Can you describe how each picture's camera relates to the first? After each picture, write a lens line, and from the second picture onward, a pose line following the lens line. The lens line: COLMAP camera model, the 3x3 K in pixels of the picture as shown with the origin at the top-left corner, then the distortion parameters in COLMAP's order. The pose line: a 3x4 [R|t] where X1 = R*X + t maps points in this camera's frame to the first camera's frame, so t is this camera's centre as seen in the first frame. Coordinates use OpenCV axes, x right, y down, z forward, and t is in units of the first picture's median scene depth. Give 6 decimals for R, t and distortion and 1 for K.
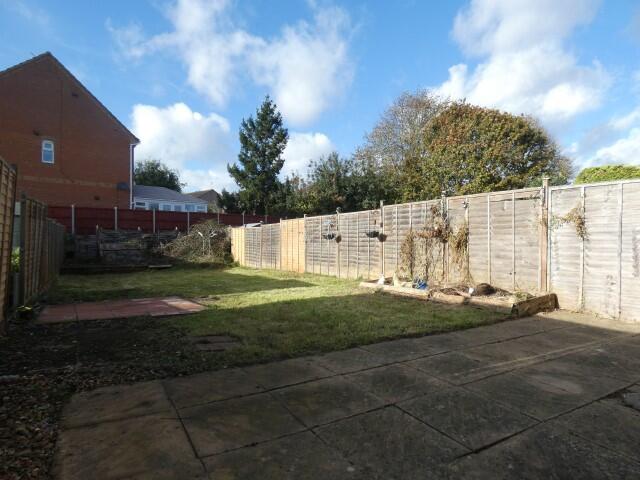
lens RADIAL K [[388.6, 0, 323.1], [0, 388.6, 240.0], [0, 0, 1]] dist [-0.004488, -0.003086]
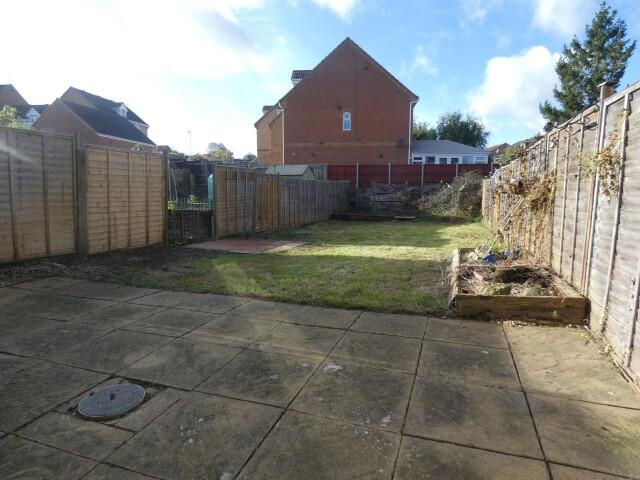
lens RADIAL K [[388.6, 0, 323.1], [0, 388.6, 240.0], [0, 0, 1]] dist [-0.004488, -0.003086]
pose [[0.645693, 0.095667, -0.757580, 0.462156], [0.000101, 0.992110, 0.125370, -0.009777], [0.763597, -0.081027, 0.640589, 0.215580]]
